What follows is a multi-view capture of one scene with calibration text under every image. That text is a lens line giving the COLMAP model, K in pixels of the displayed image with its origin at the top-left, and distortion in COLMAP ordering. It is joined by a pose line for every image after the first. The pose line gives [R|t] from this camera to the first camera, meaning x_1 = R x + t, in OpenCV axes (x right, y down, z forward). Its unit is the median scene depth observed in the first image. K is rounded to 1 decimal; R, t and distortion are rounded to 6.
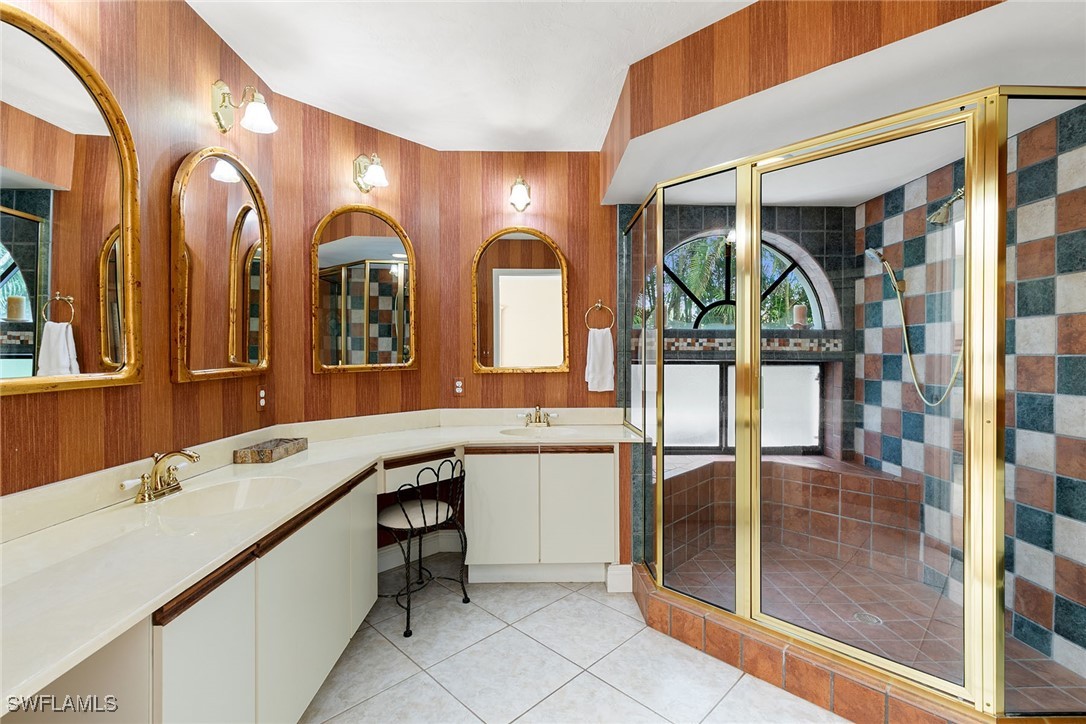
lens RADIAL K [[487.8, 0, 550.3], [0, 487.8, 365.1], [0, 0, 1]] dist [0.002969, 0.000215]
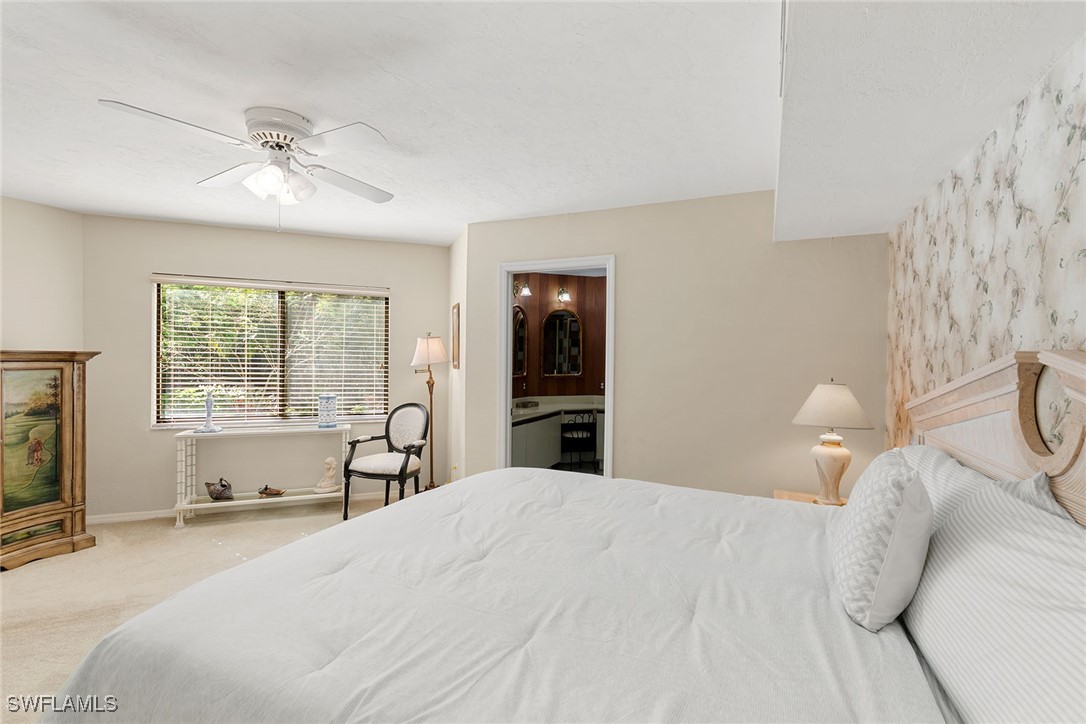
lens RADIAL K [[487.8, 0, 542.8], [0, 487.8, 365.2], [0, 0, 1]] dist [0.002969, 0.000215]
pose [[0.888927, 0.012284, -0.457883, 0.716393], [-0.016626, 0.999847, -0.005454, -0.034556], [0.457746, 0.012462, 0.888996, -1.317282]]
